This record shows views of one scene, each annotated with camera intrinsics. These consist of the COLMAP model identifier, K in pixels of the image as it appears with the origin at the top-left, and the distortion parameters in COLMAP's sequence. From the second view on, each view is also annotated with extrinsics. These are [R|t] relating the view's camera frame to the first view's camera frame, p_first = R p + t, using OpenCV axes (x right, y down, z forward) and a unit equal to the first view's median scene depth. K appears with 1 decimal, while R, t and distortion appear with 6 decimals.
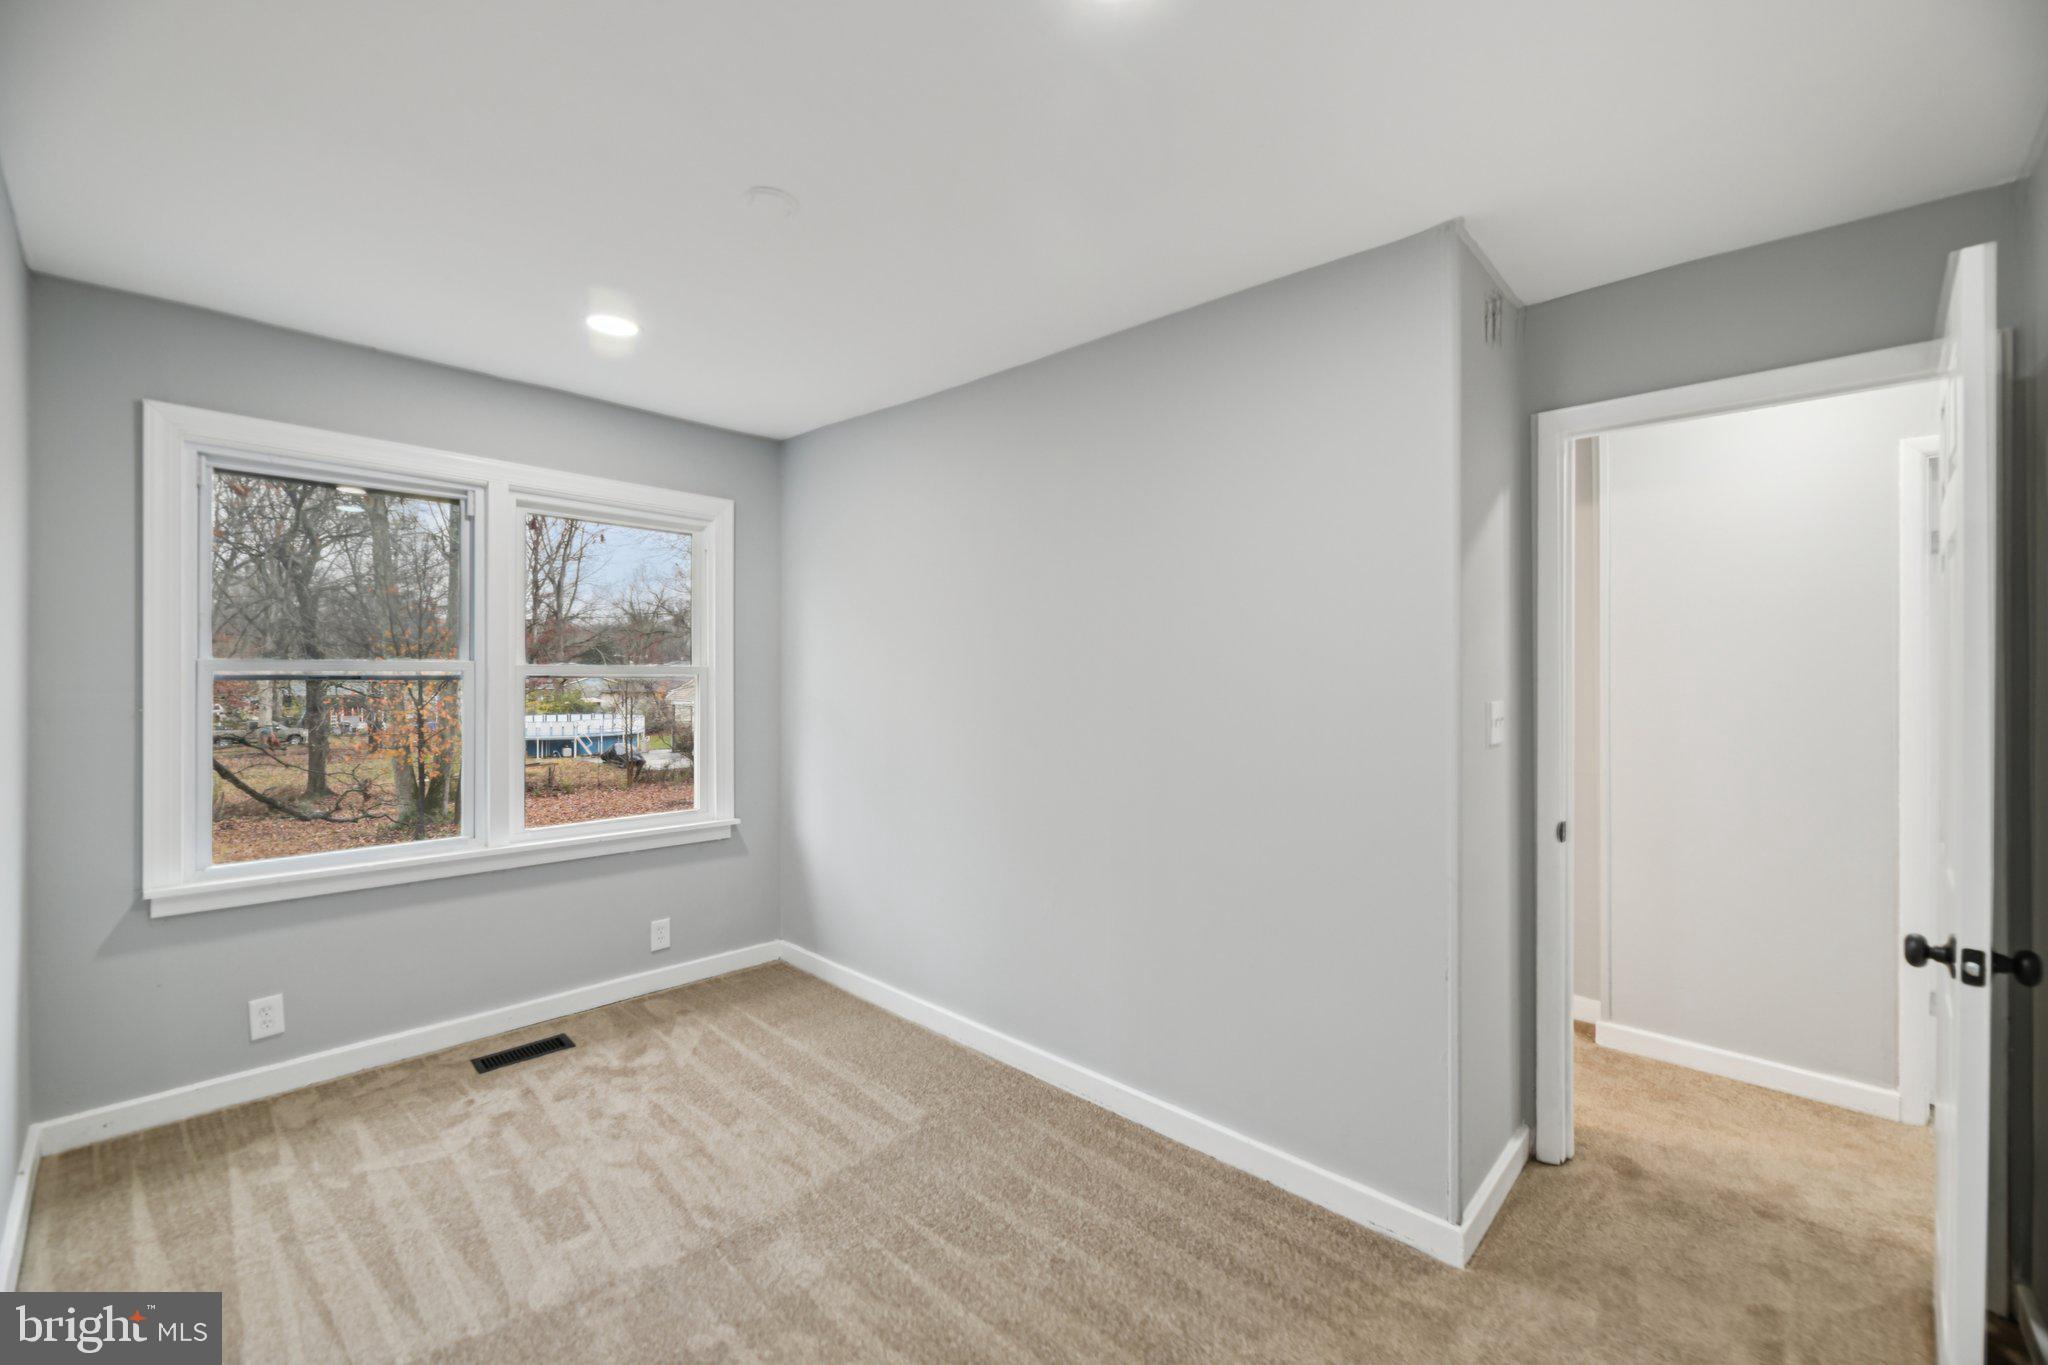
lens RADIAL K [[823.7, 0, 1038.1], [0, 823.7, 675.1], [0, 0, 1]] dist [0.000211, -0.000486]
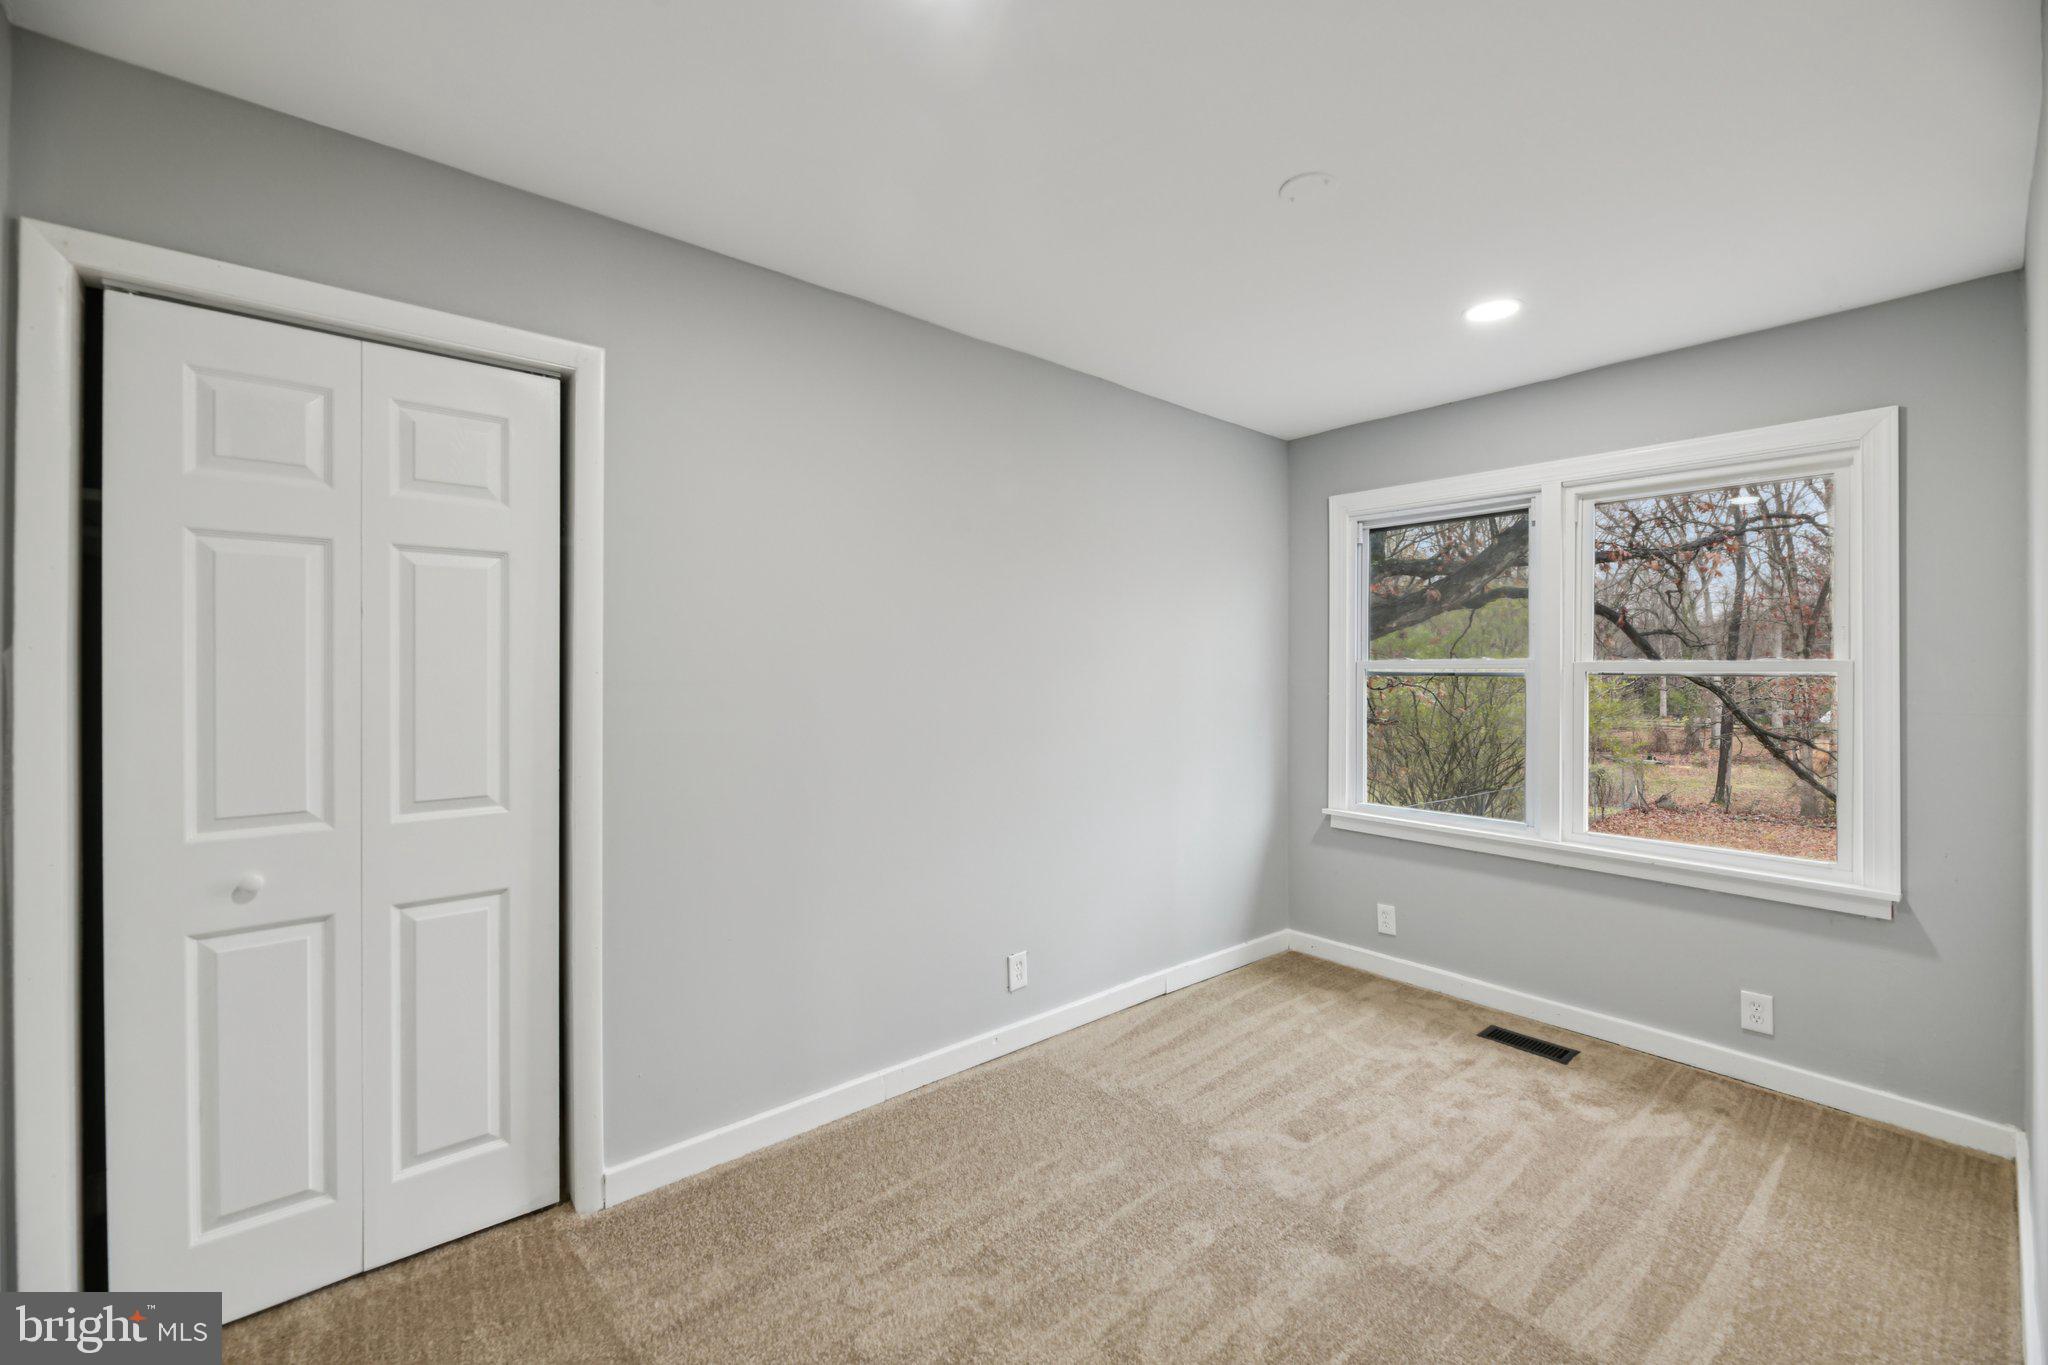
lens RADIAL K [[823.7, 0, 1039.9], [0, 823.7, 676.9], [0, 0, 1]] dist [0.000211, -0.000486]
pose [[-0.093957, 0.002418, -0.995573, 0.483314], [-0.006748, 0.999973, 0.003066, 0.008314], [0.995553, 0.007006, -0.093938, 0.540294]]
